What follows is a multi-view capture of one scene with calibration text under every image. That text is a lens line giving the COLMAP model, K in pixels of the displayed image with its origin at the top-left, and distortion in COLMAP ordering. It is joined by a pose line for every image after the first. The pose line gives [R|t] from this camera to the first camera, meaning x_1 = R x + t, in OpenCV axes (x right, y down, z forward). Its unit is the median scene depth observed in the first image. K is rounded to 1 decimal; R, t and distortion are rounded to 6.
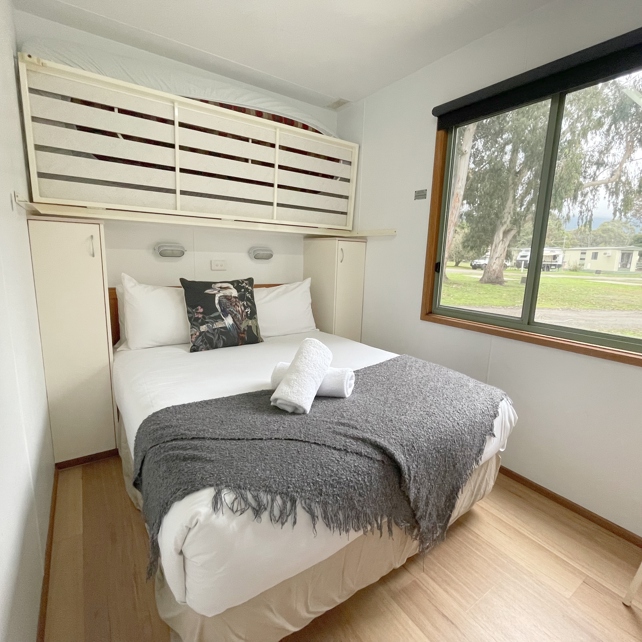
lens RADIAL K [[347.8, 0, 321.0], [0, 347.8, 321.0], [0, 0, 1]] dist [-0.003363, -0.001340]
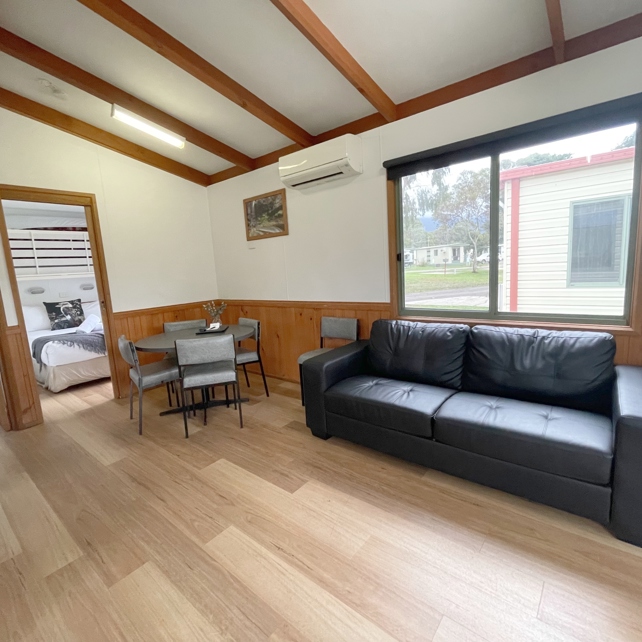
lens RADIAL K [[347.8, 0, 321.0], [0, 347.8, 321.0], [0, 0, 1]] dist [-0.003363, -0.001340]
pose [[0.956741, -0.128926, 0.260817, 0.760842], [0.137035, 0.990480, -0.013069, 0.289895], [-0.256649, 0.048245, 0.965300, -1.732419]]
